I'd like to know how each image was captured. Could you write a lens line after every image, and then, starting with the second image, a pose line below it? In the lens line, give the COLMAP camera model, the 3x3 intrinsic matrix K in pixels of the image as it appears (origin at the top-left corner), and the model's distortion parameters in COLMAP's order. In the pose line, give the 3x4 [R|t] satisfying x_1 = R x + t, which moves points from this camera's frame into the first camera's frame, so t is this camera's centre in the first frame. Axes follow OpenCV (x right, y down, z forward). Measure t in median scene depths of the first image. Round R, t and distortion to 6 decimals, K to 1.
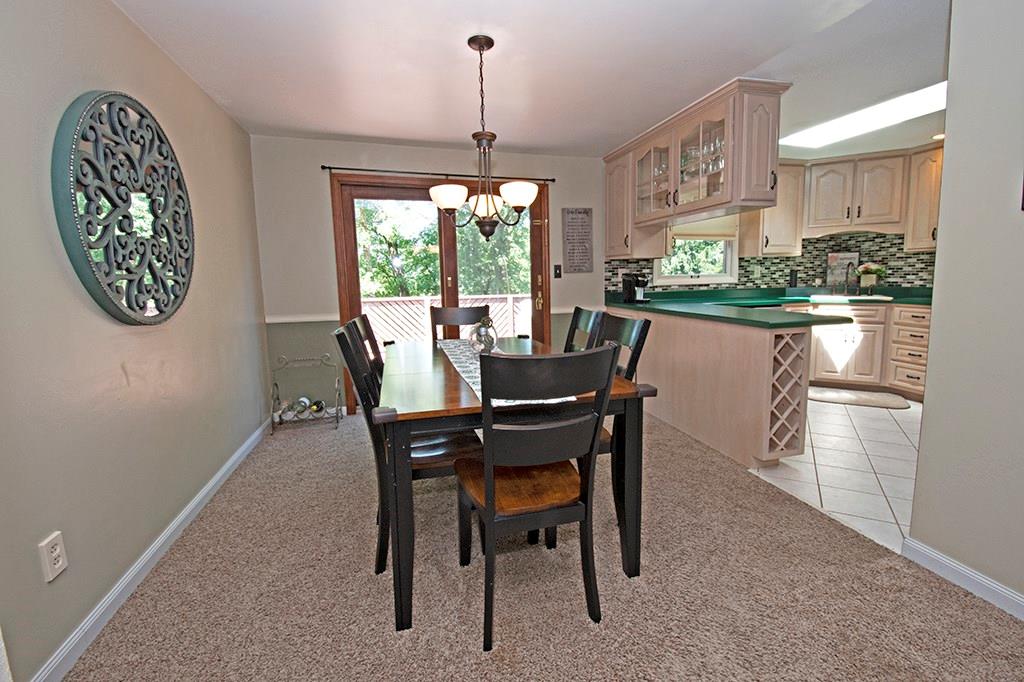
lens RADIAL K [[447.7, 0, 518.4], [0, 447.7, 334.8], [0, 0, 1]] dist [-0.009383, -0.007560]
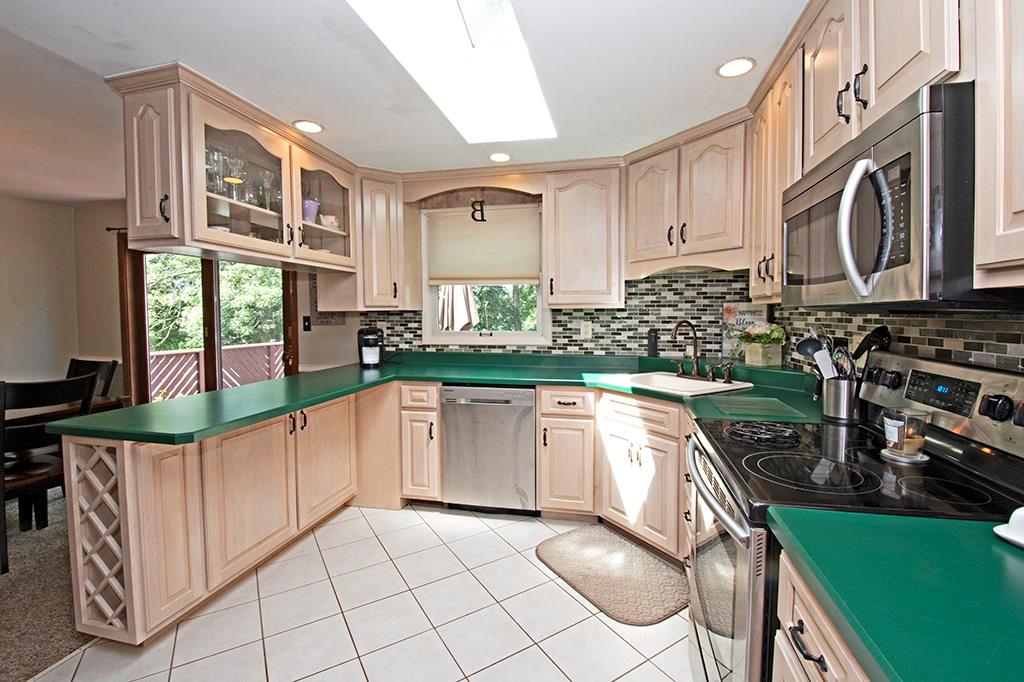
lens RADIAL K [[447.7, 0, 513.1], [0, 447.7, 334.2], [0, 0, 1]] dist [-0.009383, -0.007560]
pose [[0.886799, 0.040397, -0.460387, 0.812078], [-0.076187, 0.995322, -0.059416, -0.095523], [0.455833, 0.087765, 0.885728, 0.395477]]
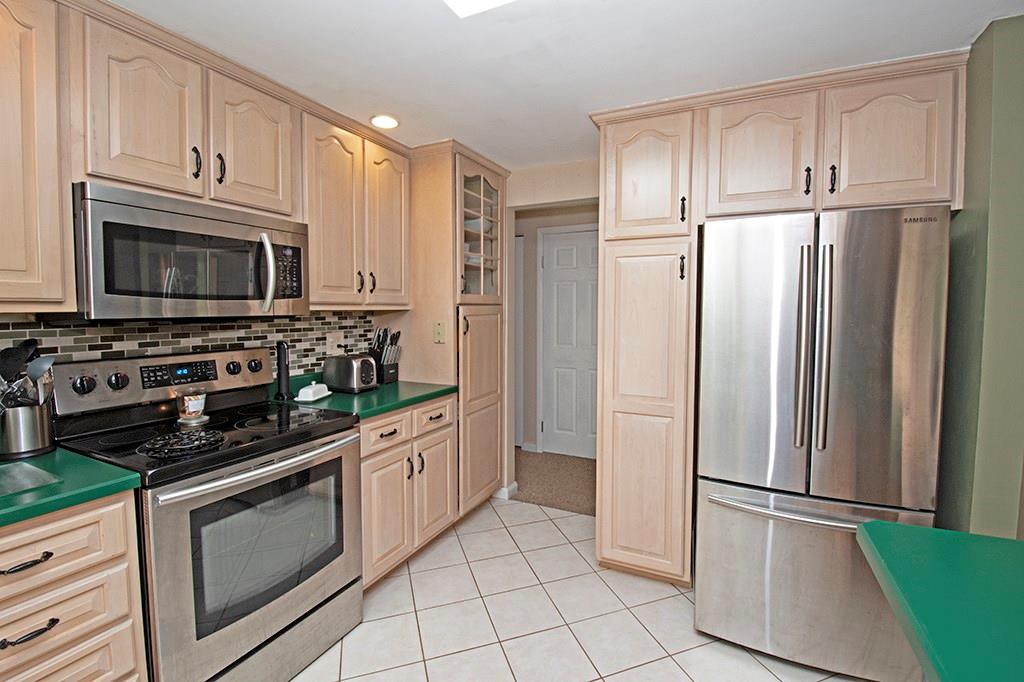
lens RADIAL K [[447.7, 0, 522.5], [0, 447.7, 331.8], [0, 0, 1]] dist [-0.009383, -0.007560]
pose [[-0.765779, -0.010944, 0.643011, 0.437760], [0.100625, 0.985501, 0.136610, -0.155864], [-0.635183, 0.169316, -0.753575, 0.836506]]
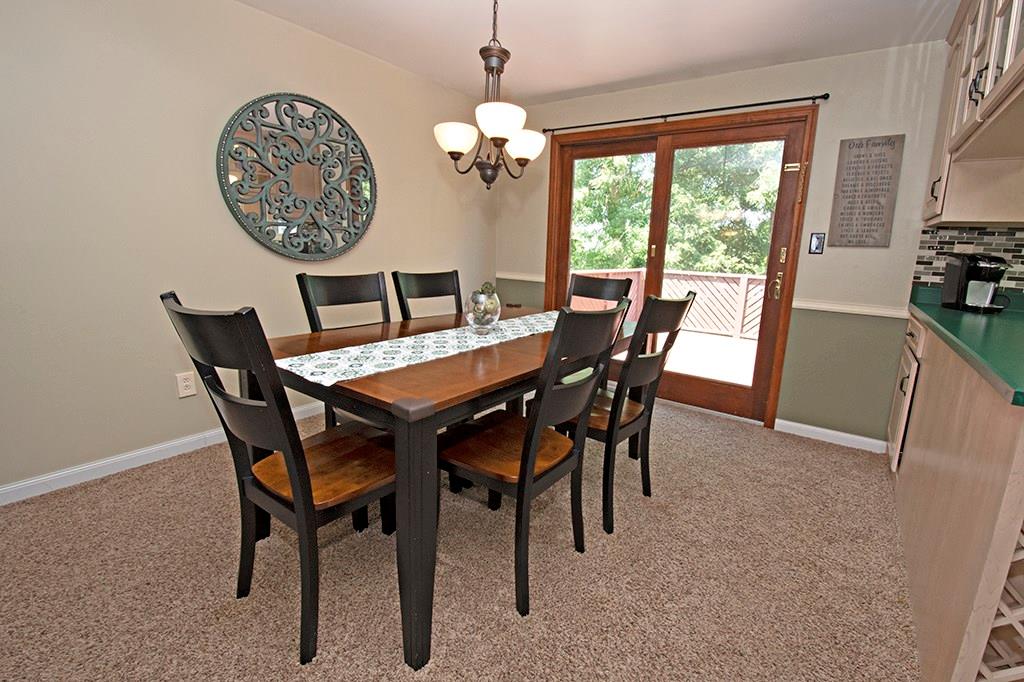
lens RADIAL K [[447.7, 0, 522.6], [0, 447.7, 332.9], [0, 0, 1]] dist [-0.009383, -0.007560]
pose [[0.627867, 0.186887, -0.755550, 0.316421], [-0.148397, 0.981681, 0.119503, -0.028936], [0.764043, 0.037089, 0.644098, 0.265731]]
